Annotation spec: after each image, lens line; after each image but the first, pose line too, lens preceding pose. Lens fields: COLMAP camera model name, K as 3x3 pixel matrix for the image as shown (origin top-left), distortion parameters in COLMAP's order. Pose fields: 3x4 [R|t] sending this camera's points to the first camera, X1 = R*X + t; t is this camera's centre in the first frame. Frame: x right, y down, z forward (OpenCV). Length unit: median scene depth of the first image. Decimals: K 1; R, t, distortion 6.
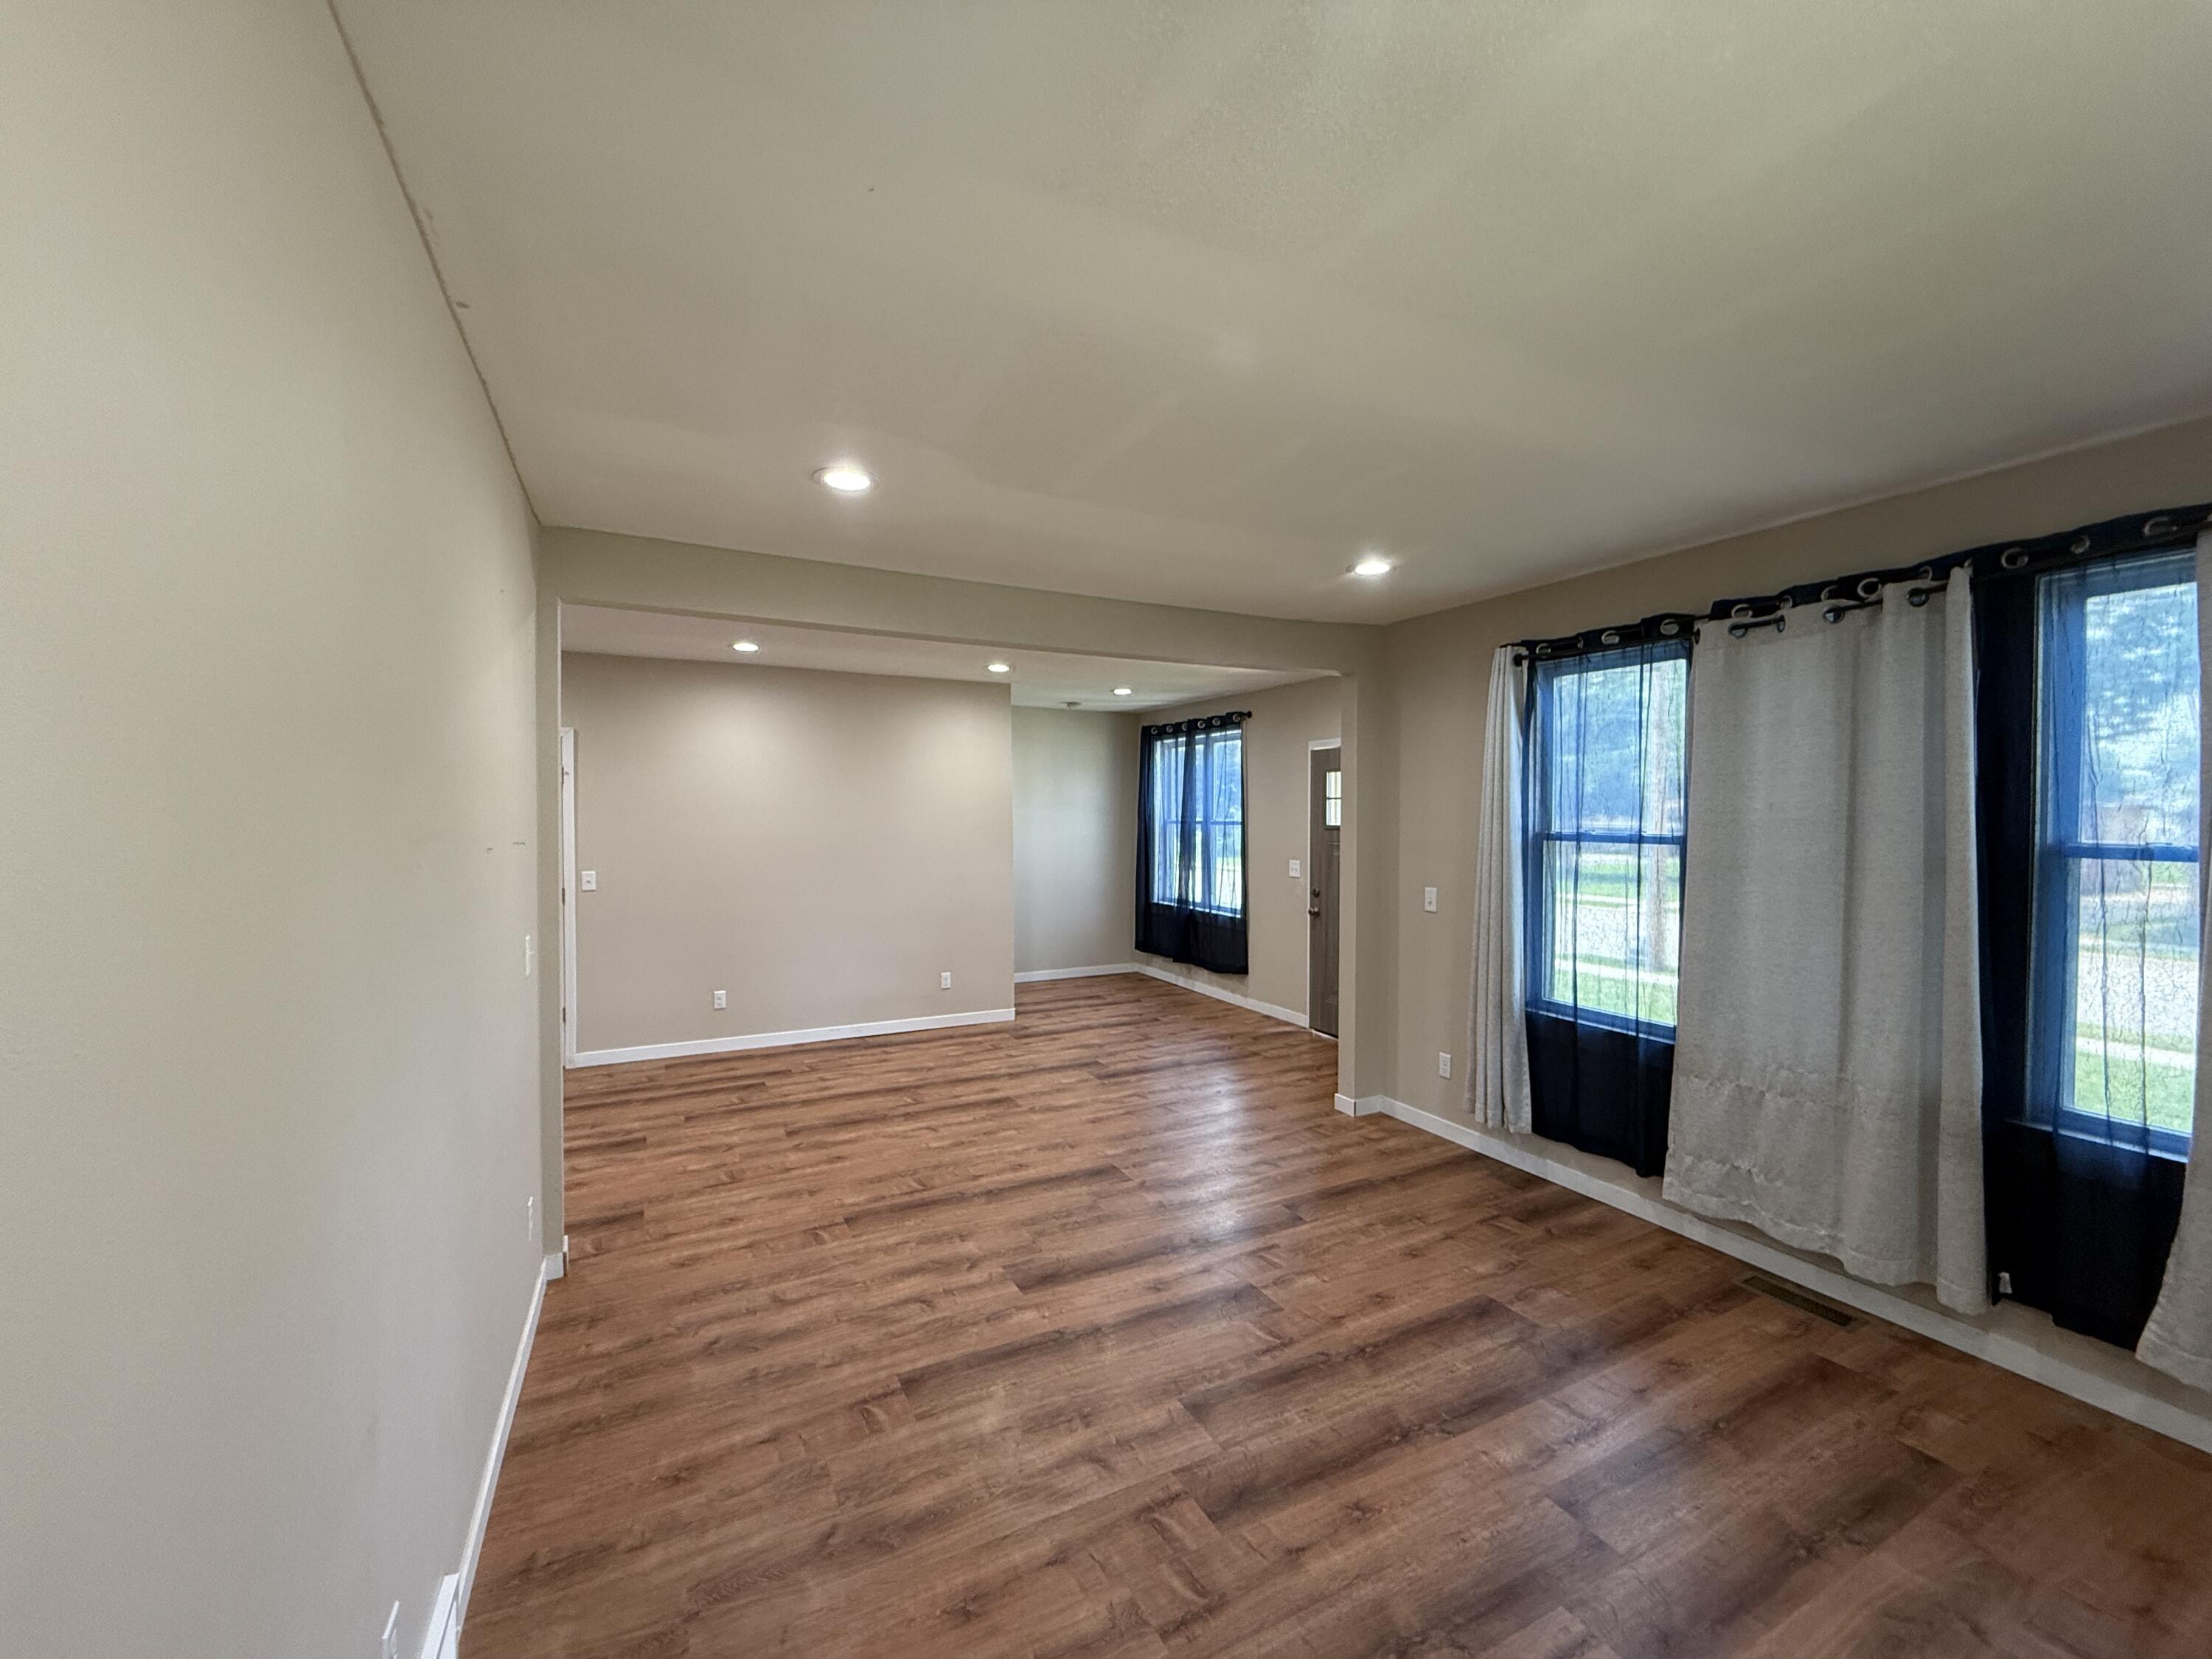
lens RADIAL K [[881.6, 0, 1099.8], [0, 881.6, 822.1], [0, 0, 1]] dist [0.000698, 0.000494]
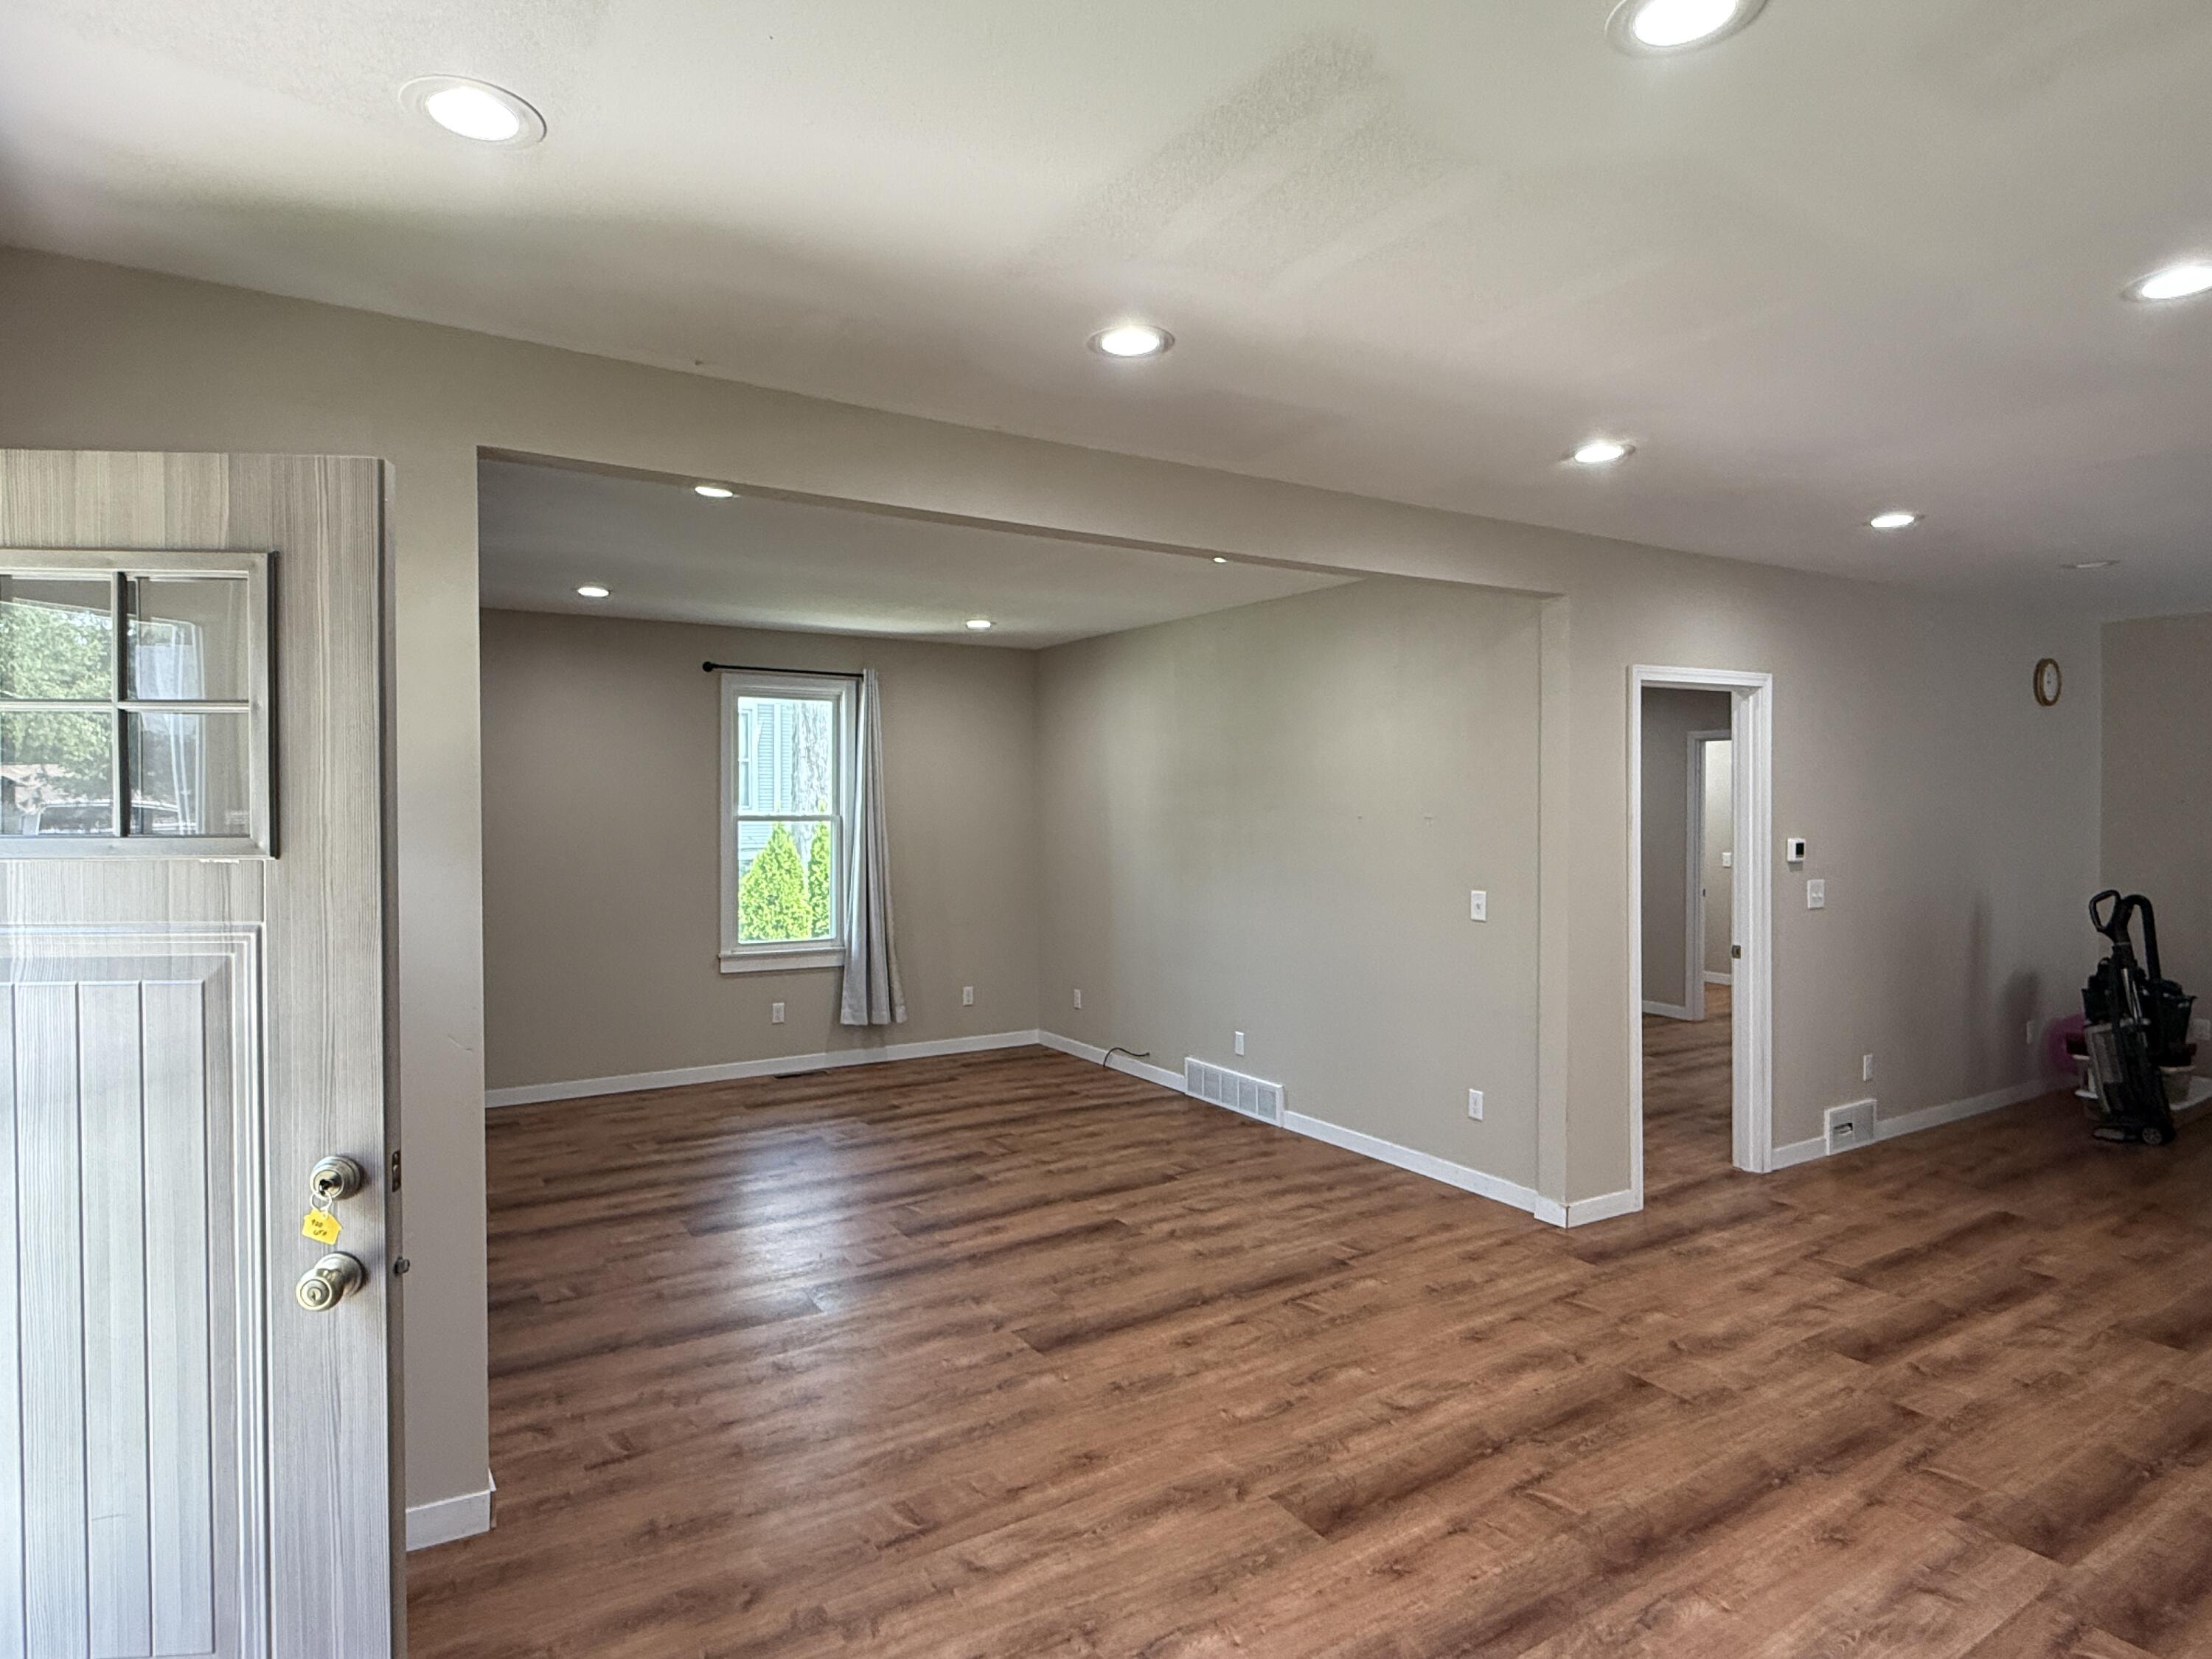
lens RADIAL K [[1231.8, 0, 1111.8], [0, 1231.8, 829.4], [0, 0, 1]] dist [0.003090, -0.000611]
pose [[-0.995563, 0.001076, -0.094090, 0.044517], [-0.001711, 0.999562, 0.029537, -0.009890], [0.094081, 0.029567, -0.995125, 1.725715]]
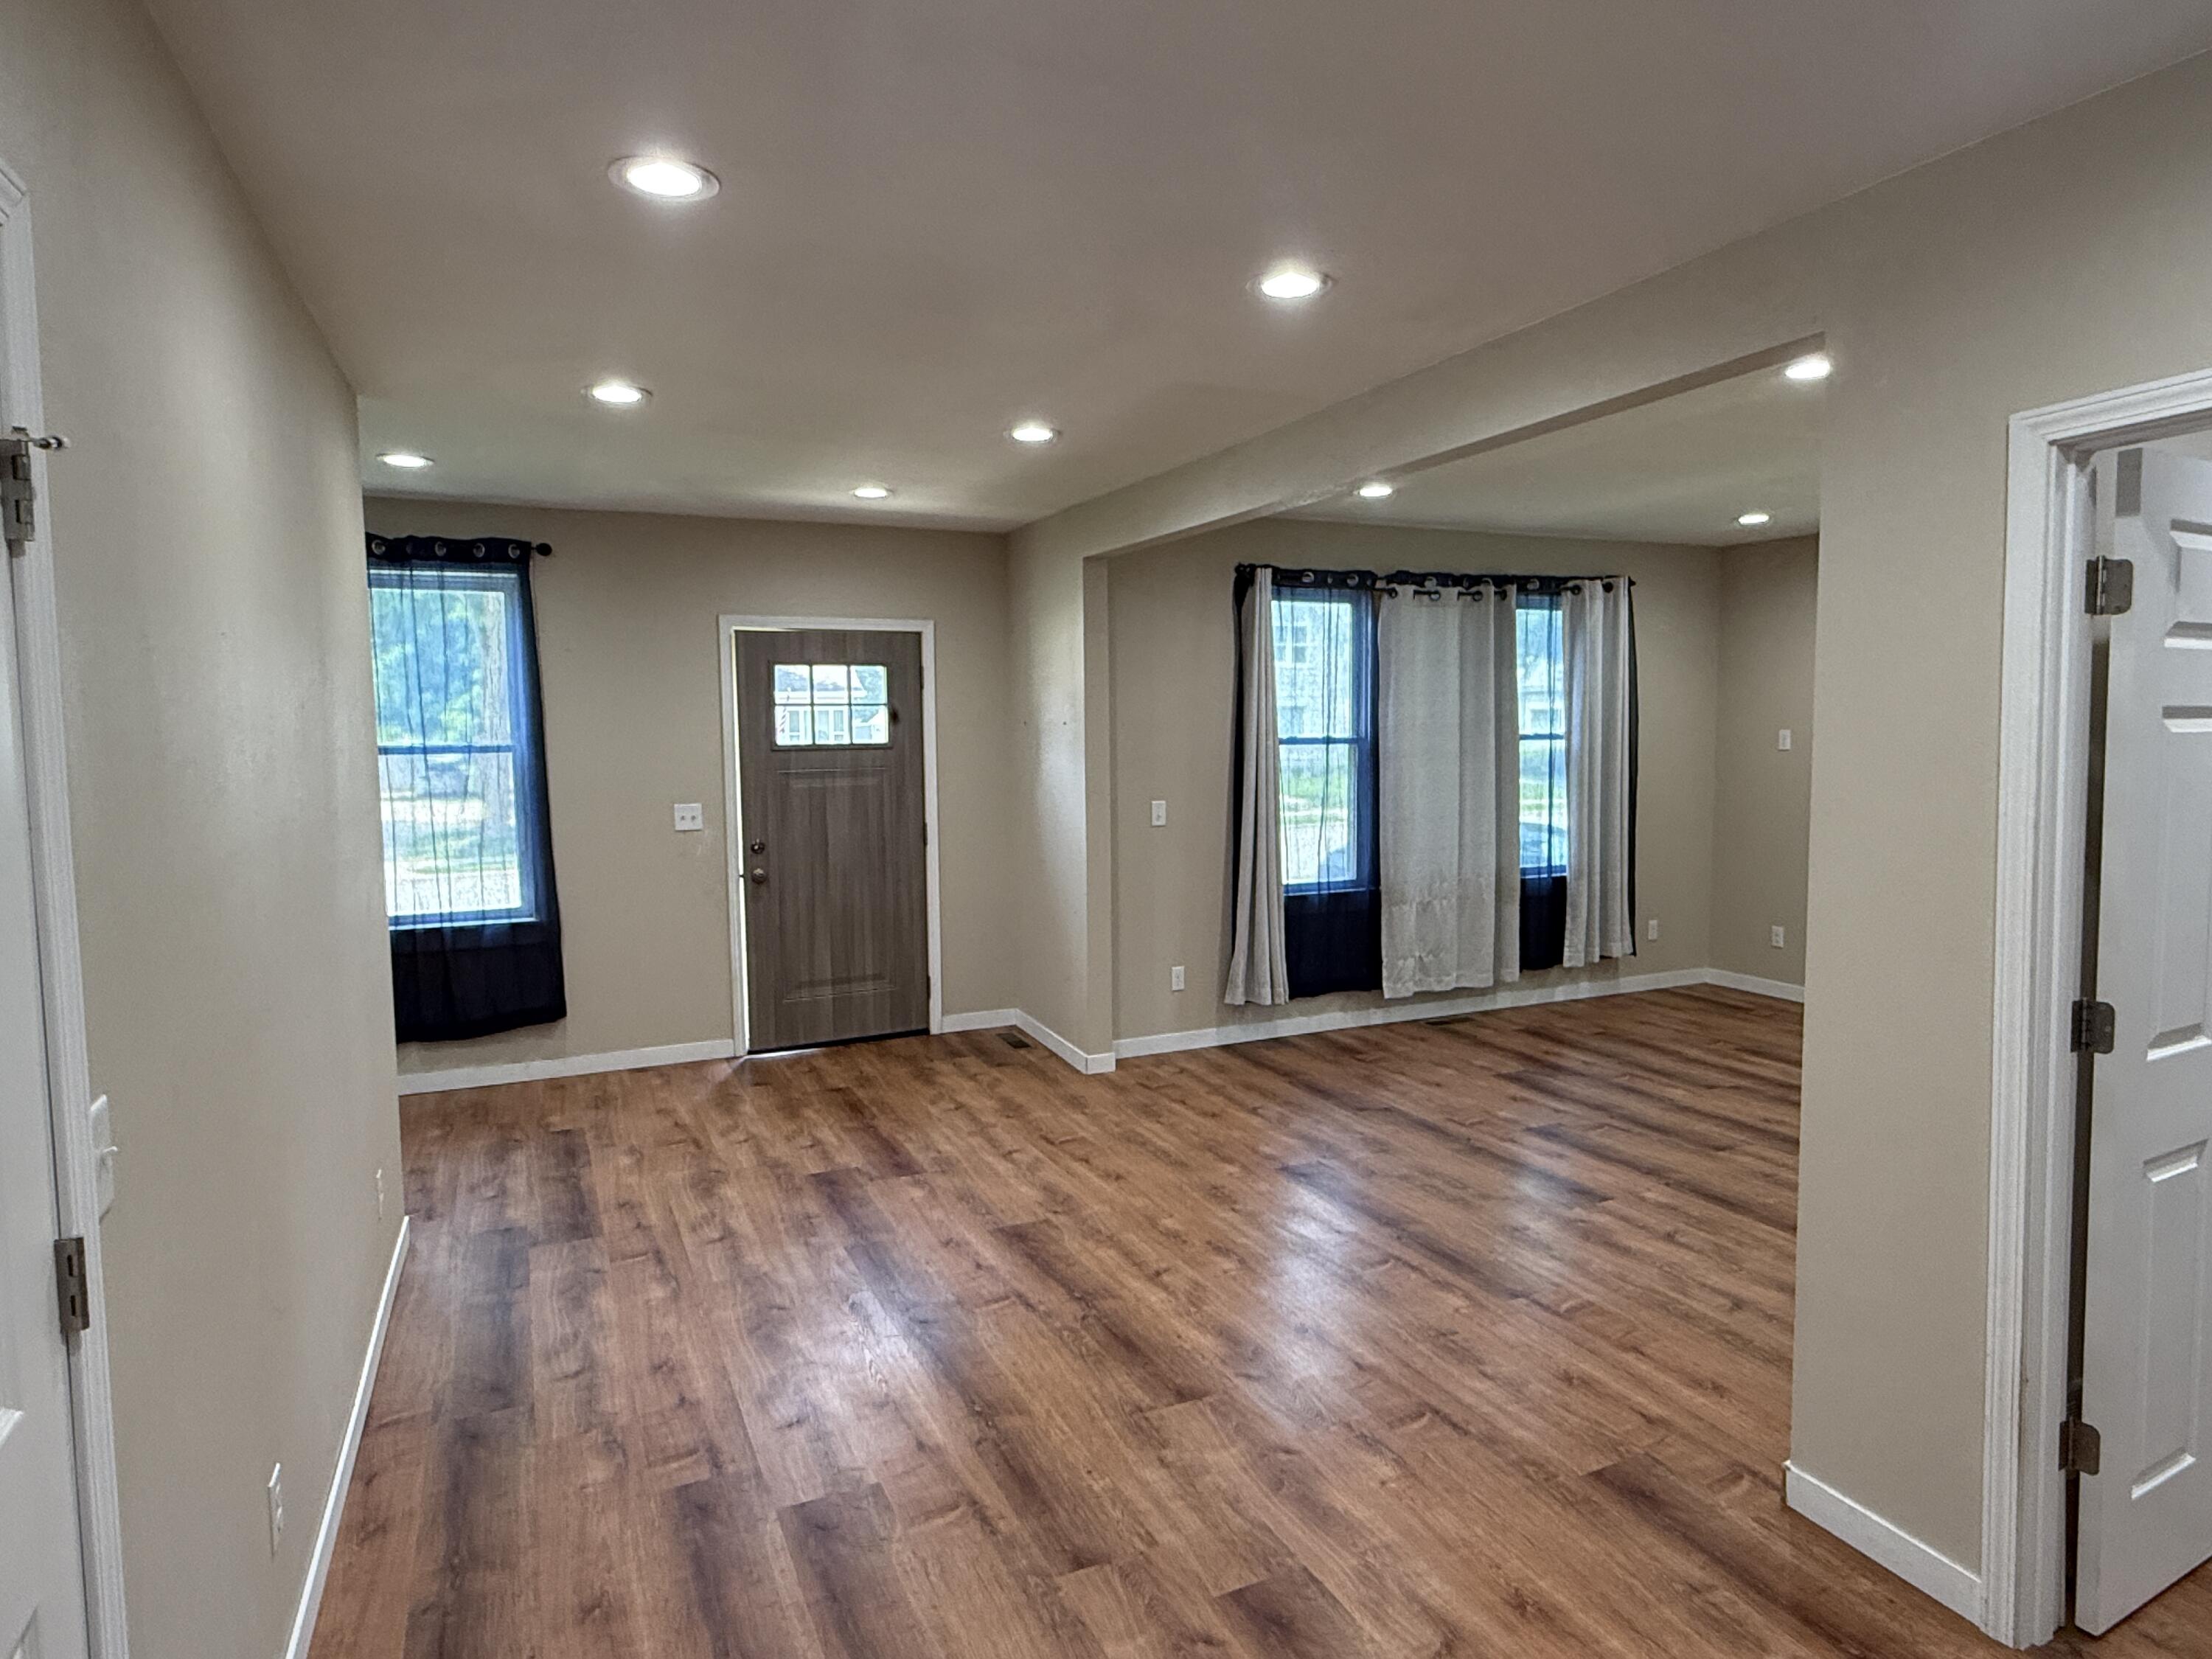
lens RADIAL K [[1281.3, 0, 1112.7], [0, 1281.3, 823.5], [0, 0, 1]] dist [-0.000071, -0.000425]
pose [[0.035423, -0.080179, 0.996151, -1.026210], [0.020902, 0.996618, 0.079473, -0.013102], [-0.999154, 0.018006, 0.036979, 1.015071]]
